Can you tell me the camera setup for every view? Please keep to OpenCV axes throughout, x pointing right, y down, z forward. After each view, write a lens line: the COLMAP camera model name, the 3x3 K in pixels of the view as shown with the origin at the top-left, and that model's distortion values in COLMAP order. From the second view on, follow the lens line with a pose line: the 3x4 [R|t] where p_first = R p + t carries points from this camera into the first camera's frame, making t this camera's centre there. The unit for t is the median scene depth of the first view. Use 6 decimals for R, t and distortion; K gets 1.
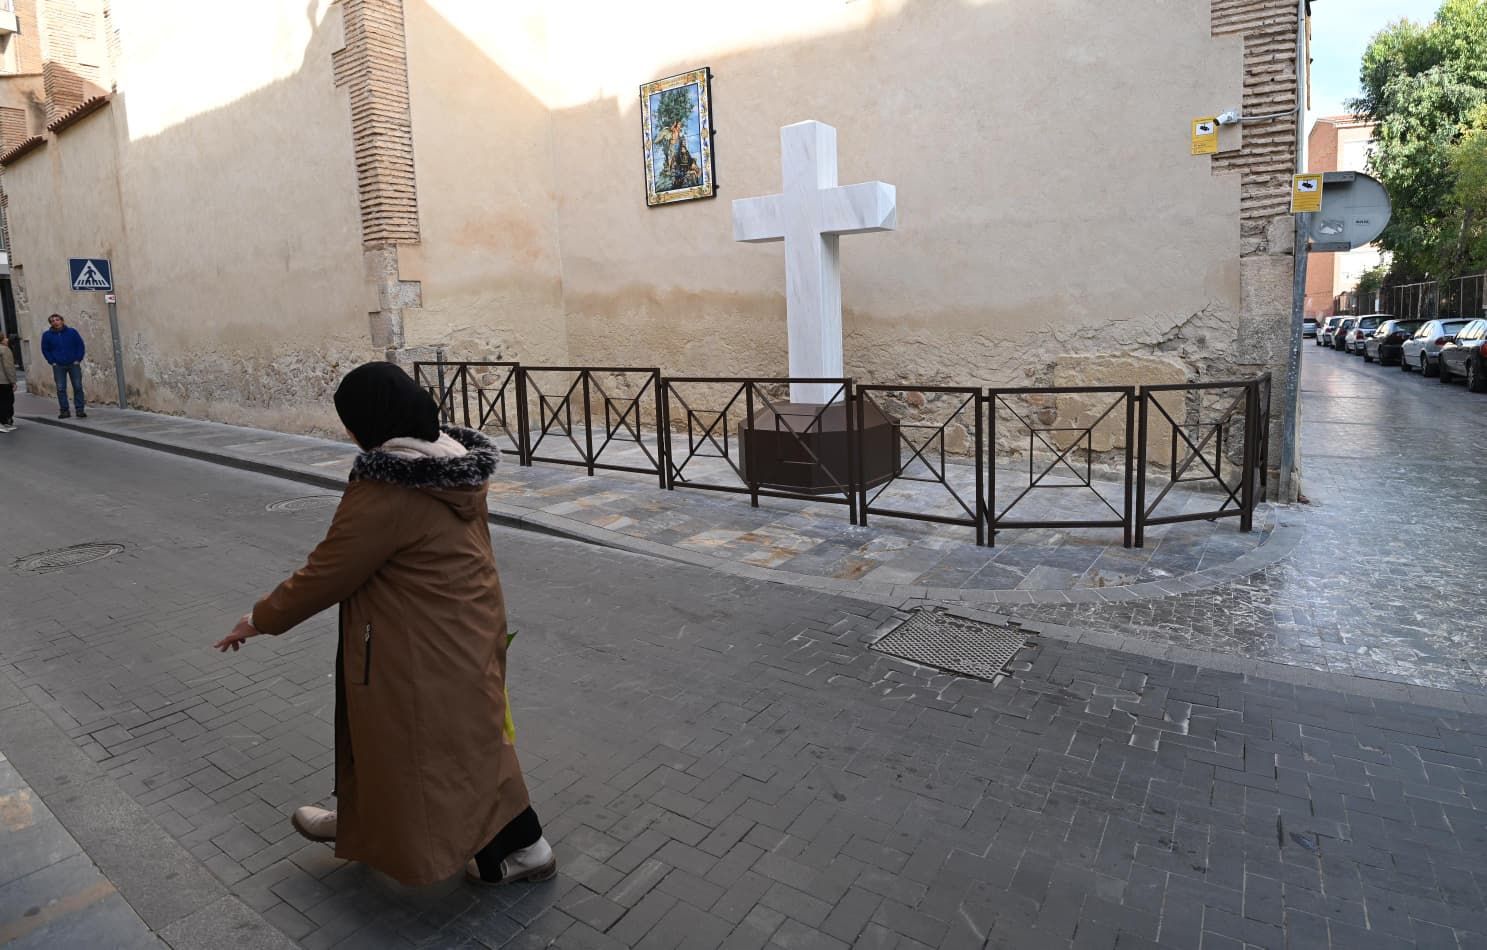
lens RADIAL K [[788.4, 0, 815.2], [0, 788.4, 410.2], [0, 0, 1]] dist [-0.024201, -0.004223]
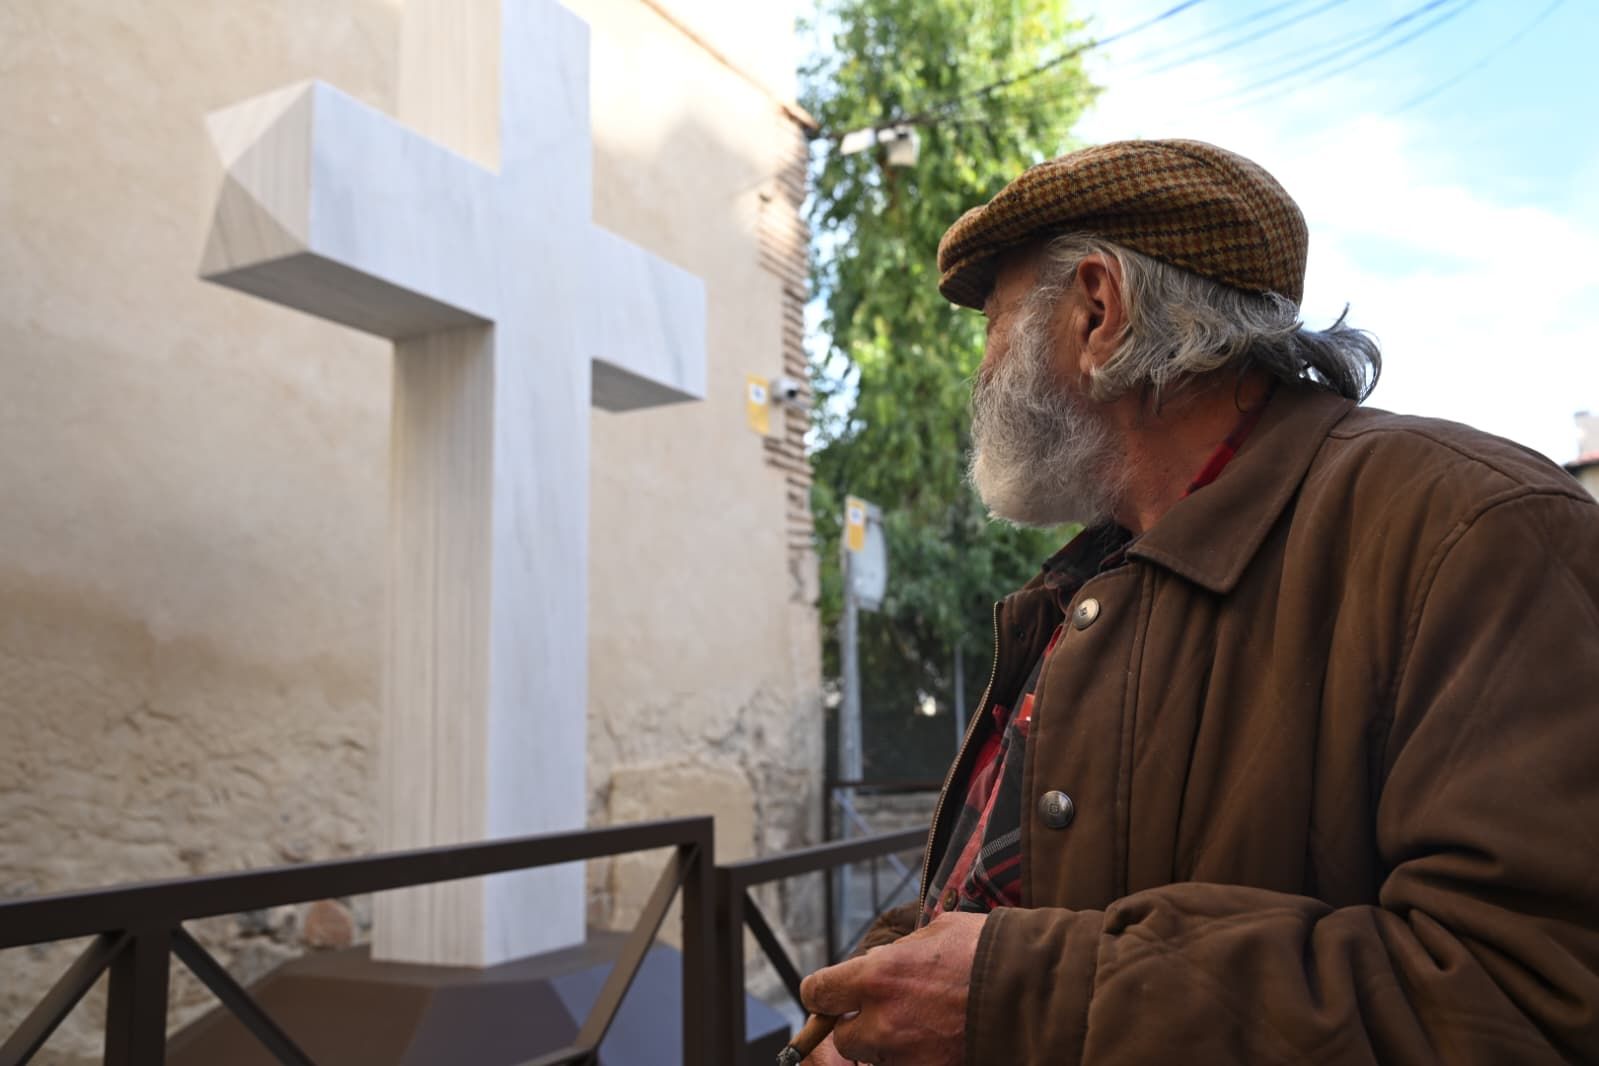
lens RADIAL K [[1341.9, 0, 803.0], [0, 1341.9, 519.5], [0, 0, 1]] dist [0.006781, 0.000064]
pose [[-0.062186, 0.183547, 0.981042, -0.463495], [0.136938, 0.975218, -0.173777, -0.057384], [-0.988626, 0.123536, -0.085780, 0.901434]]
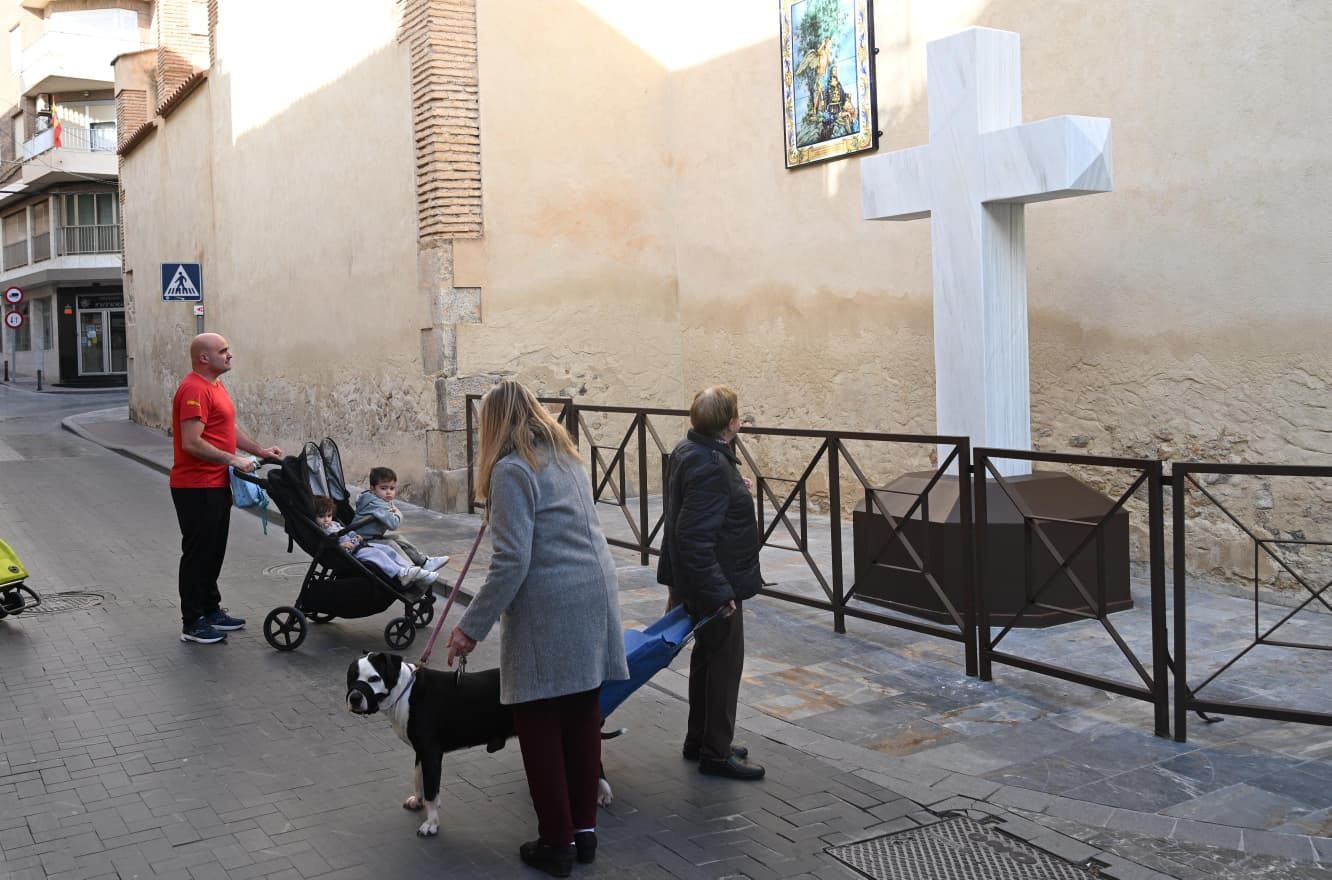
lens RADIAL K [[1288.0, 0, 574.3], [0, 1288.0, 376.2], [0, 0, 1]] dist [0.000860, 0.000000]
pose [[0.876507, 0.012905, -0.481216, 0.200976], [-0.050979, 0.996508, -0.066130, -0.003972], [0.478682, 0.082495, 0.874104, -0.032713]]
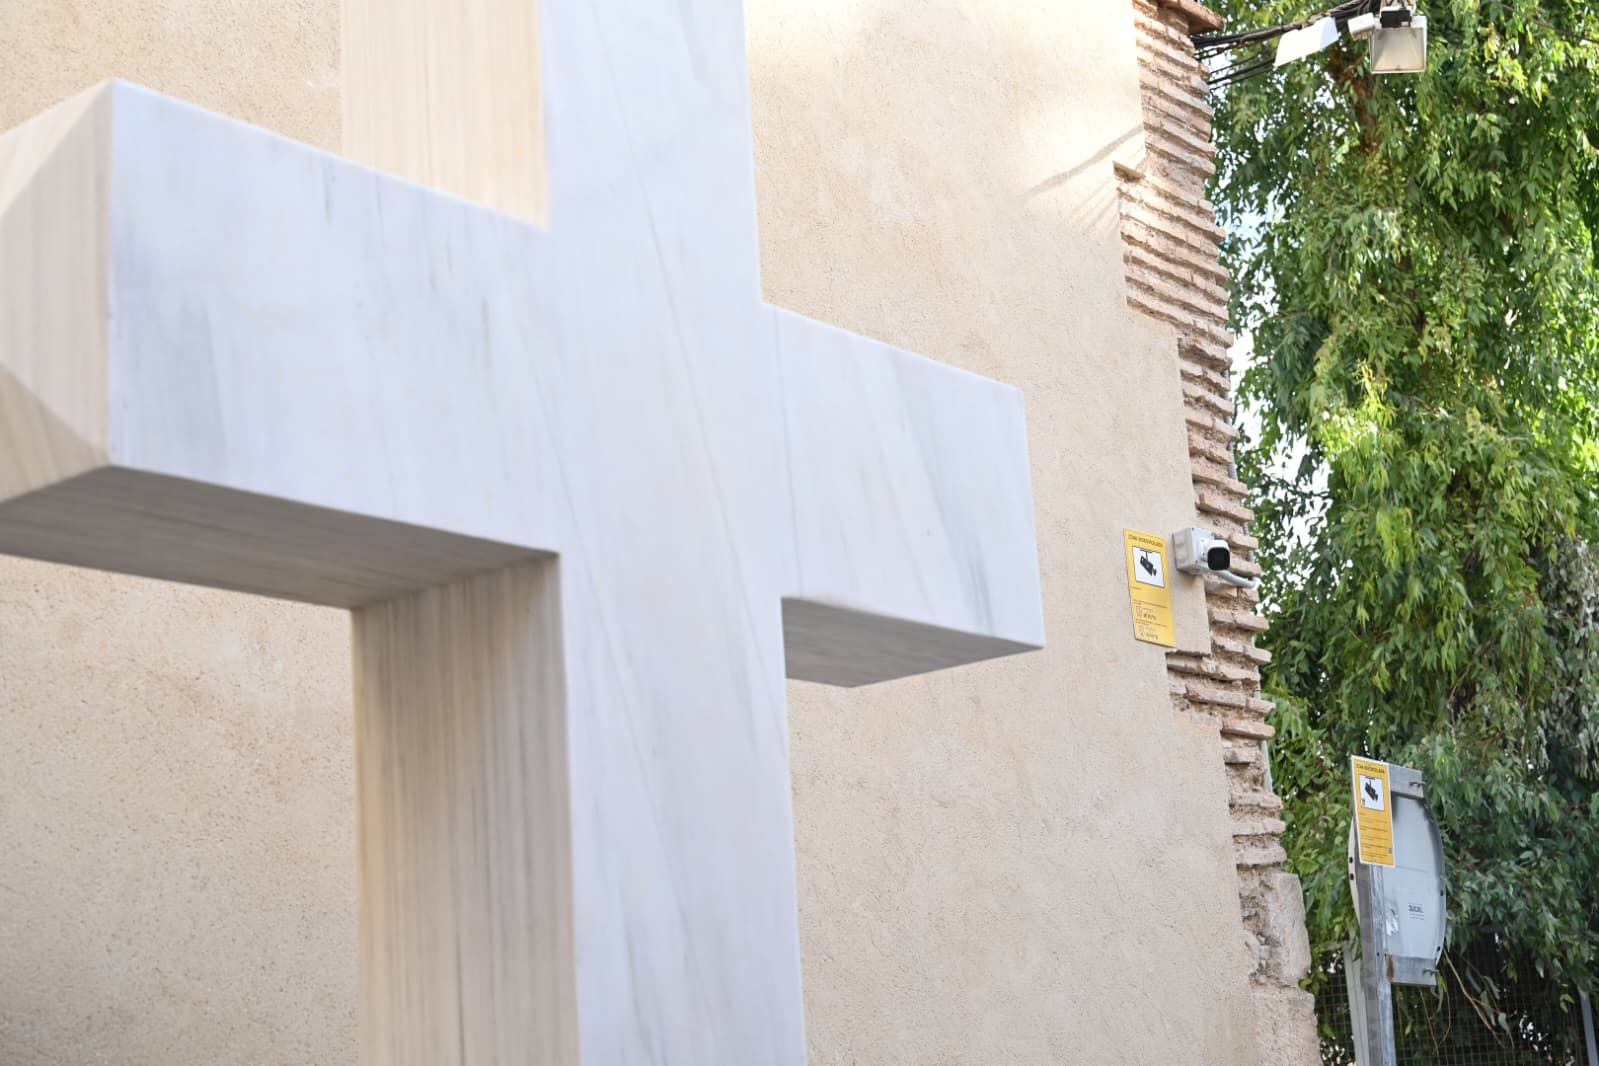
lens RADIAL K [[2397.3, 0, 812.7], [0, 2397.3, 535.3], [0, 0, 1]] dist [0.008251, 0.000000]
pose [[0.123080, 0.258568, 0.958120, -0.368078], [0.176865, 0.944289, -0.277556, -0.110410], [-0.976509, 0.203619, 0.070492, 0.893832]]
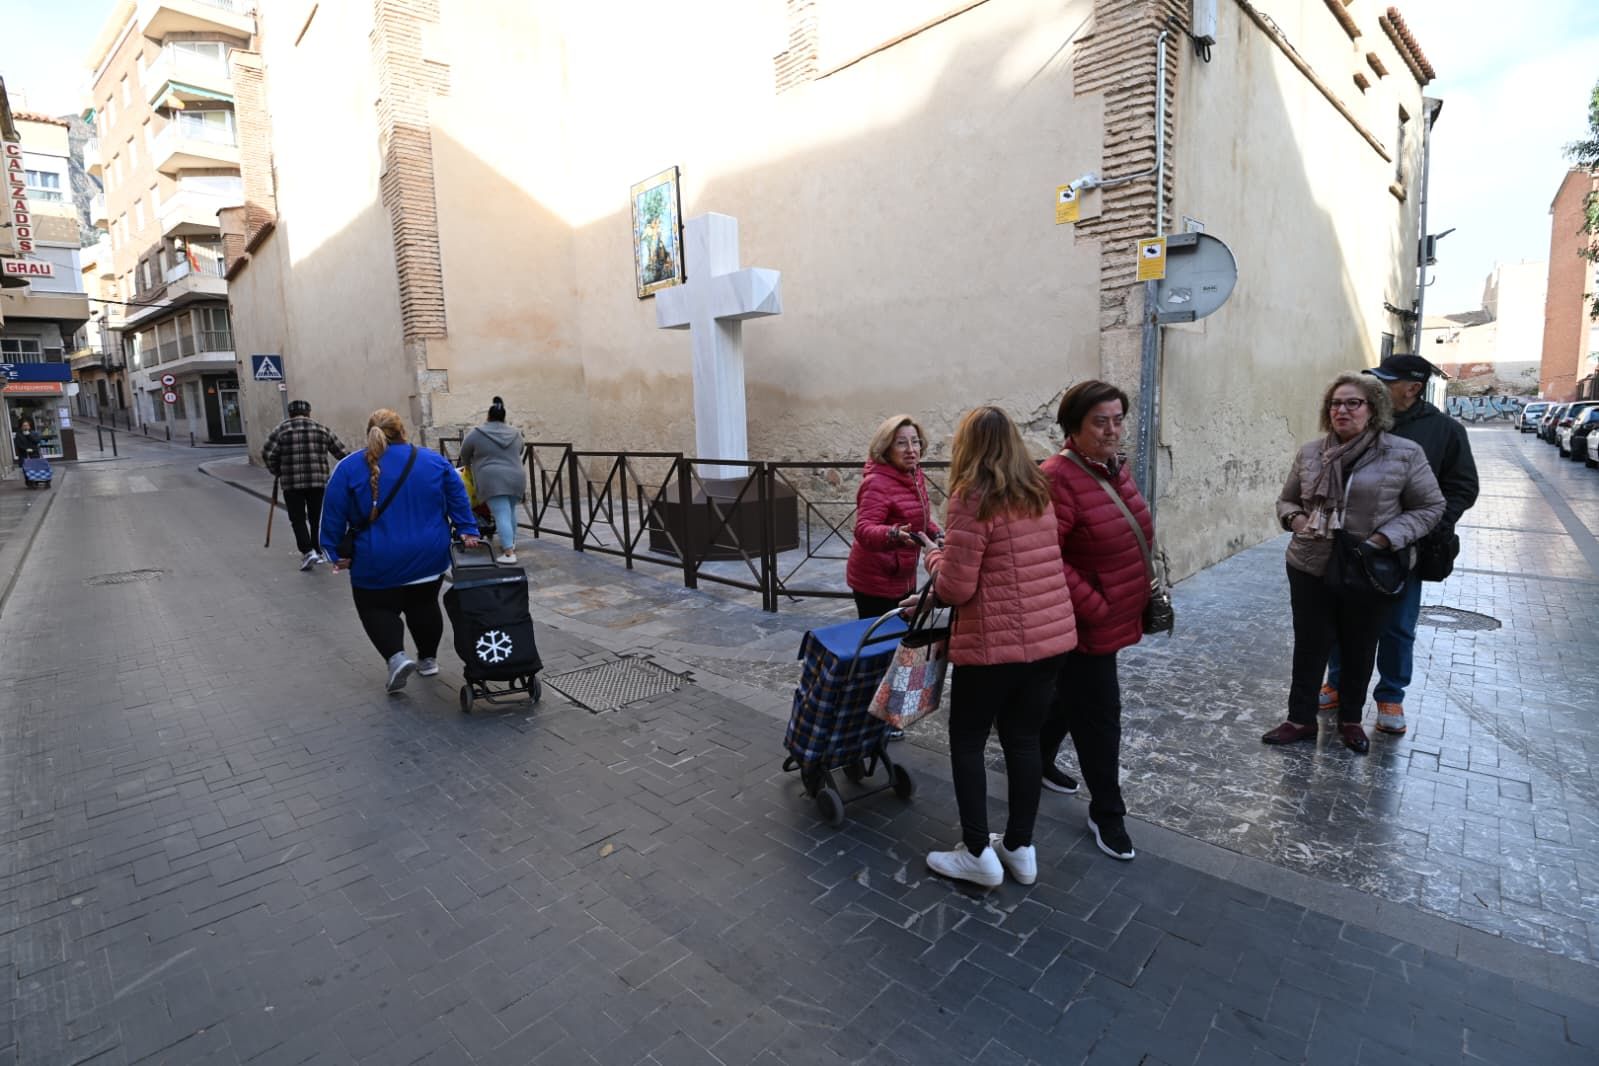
lens RADIAL K [[778.0, 0, 801.4], [0, 778.0, 527.9], [0, 0, 1]] dist [-0.024186, -0.003628]
pose [[0.969474, 0.036598, -0.242446, 0.360195], [-0.027090, 0.998732, 0.042440, 0.010260], [0.243692, -0.034577, 0.969236, -0.003720]]
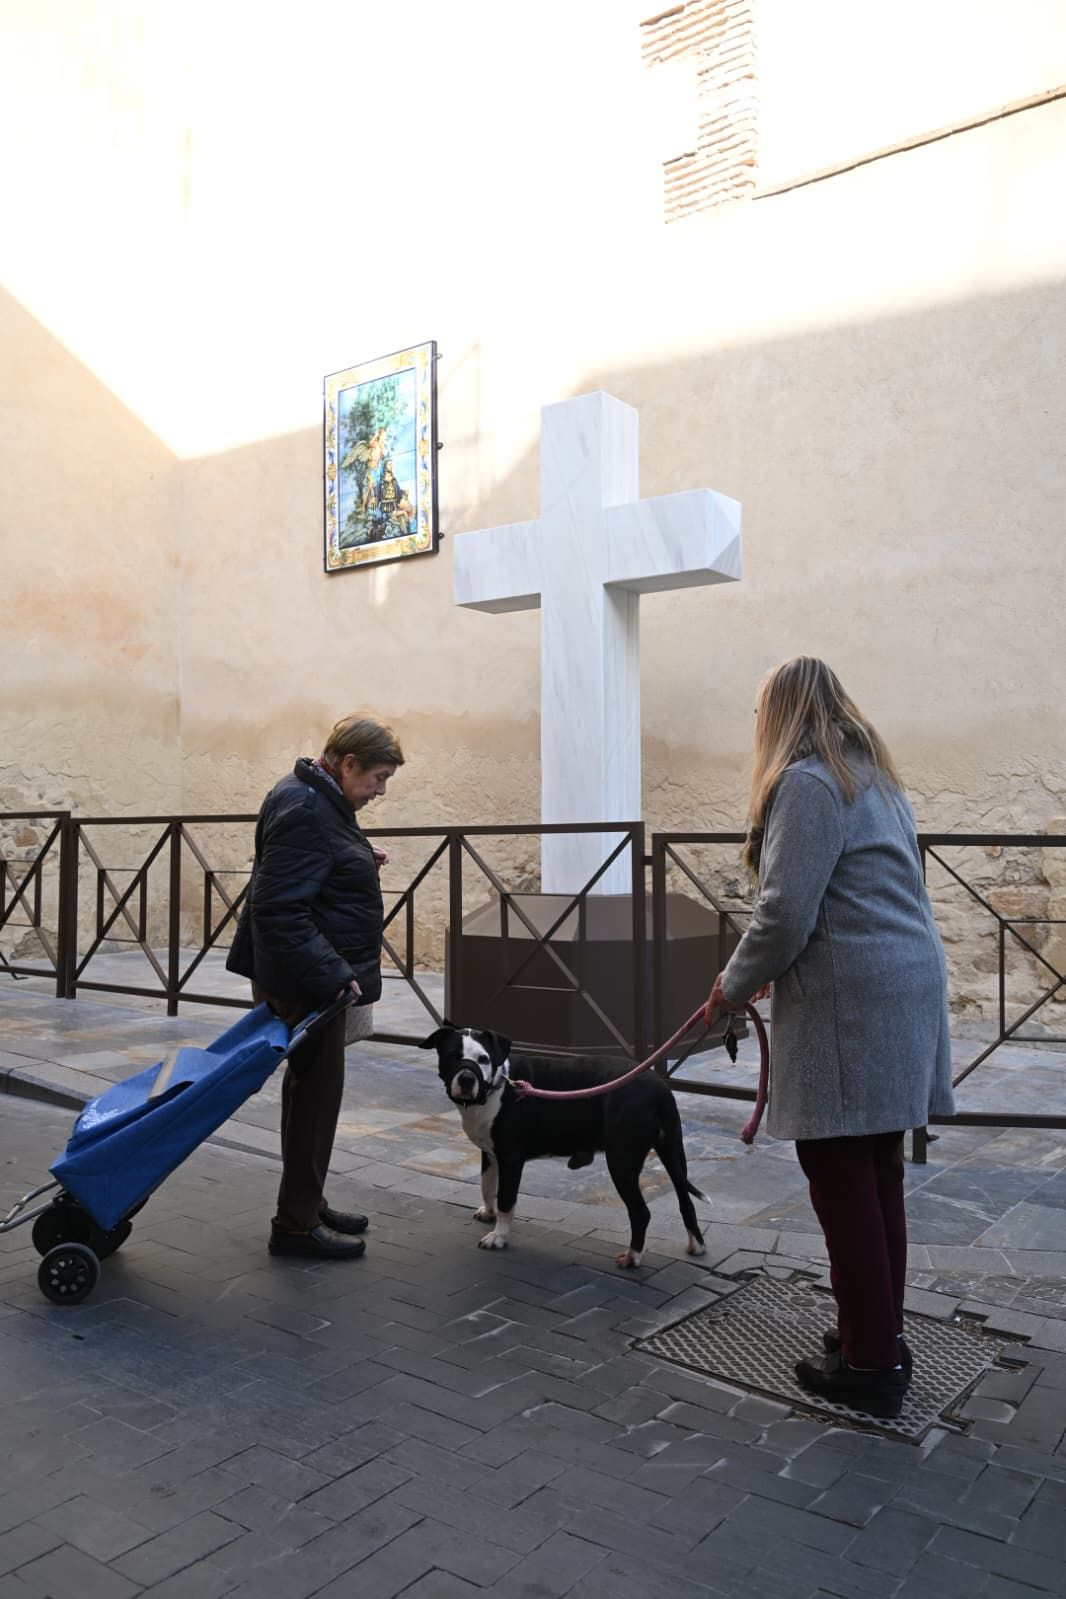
lens RADIAL K [[1270.8, 0, 535.6], [0, 1270.8, 790.1], [0, 0, 1]] dist [0.006073, -0.008663]
pose [[0.996418, 0.026687, -0.080239, 0.032008], [-0.038808, 0.987381, -0.153536, 0.054065], [0.075129, 0.156100, 0.984880, 0.125409]]
